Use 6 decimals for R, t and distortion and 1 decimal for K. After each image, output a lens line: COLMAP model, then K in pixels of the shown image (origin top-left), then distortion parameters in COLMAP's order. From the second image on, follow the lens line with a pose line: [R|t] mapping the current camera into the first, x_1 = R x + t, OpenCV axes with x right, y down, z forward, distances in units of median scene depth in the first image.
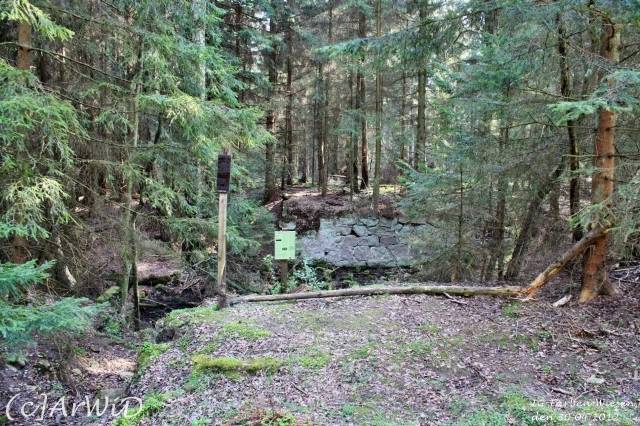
lens RADIAL K [[543.1, 0, 323.3], [0, 543.1, 212.3], [0, 0, 1]] dist [-0.137949, 0.075441]
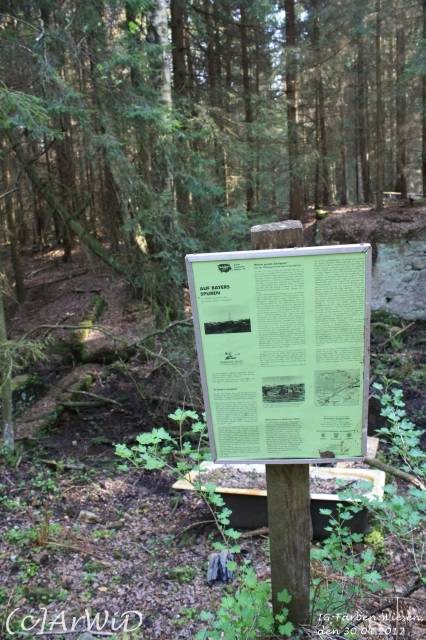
lens RADIAL K [[543.1, 0, 219.6], [0, 543.1, 306.7], [0, 0, 1]] dist [-0.137949, 0.075441]
pose [[0.965026, -0.025961, -0.260864, -0.021518], [0.052735, 0.993967, 0.096166, 0.014401], [0.256794, -0.106560, 0.960574, 0.359054]]
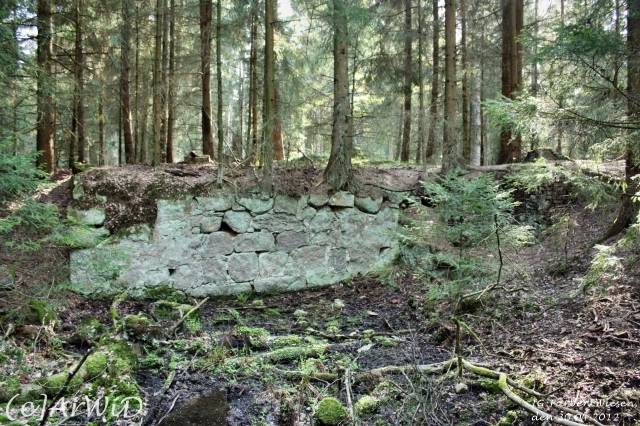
lens RADIAL K [[543.1, 0, 330.5], [0, 543.1, 210.0], [0, 0, 1]] dist [-0.137949, 0.075441]
pose [[0.925626, -0.028156, 0.377391, -0.042610], [0.046709, 0.998103, -0.040097, 0.046666], [-0.375546, 0.054743, 0.925186, 0.500213]]
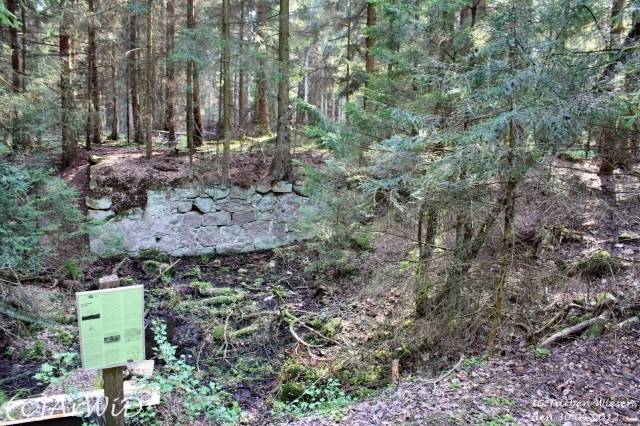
lens RADIAL K [[543.1, 0, 324.3], [0, 543.1, 215.6], [0, 0, 1]] dist [-0.137949, 0.075441]
pose [[0.941512, -0.050716, 0.333141, -0.021850], [0.022174, 0.995791, 0.088930, -0.012572], [-0.336249, -0.076342, 0.938674, 0.272511]]
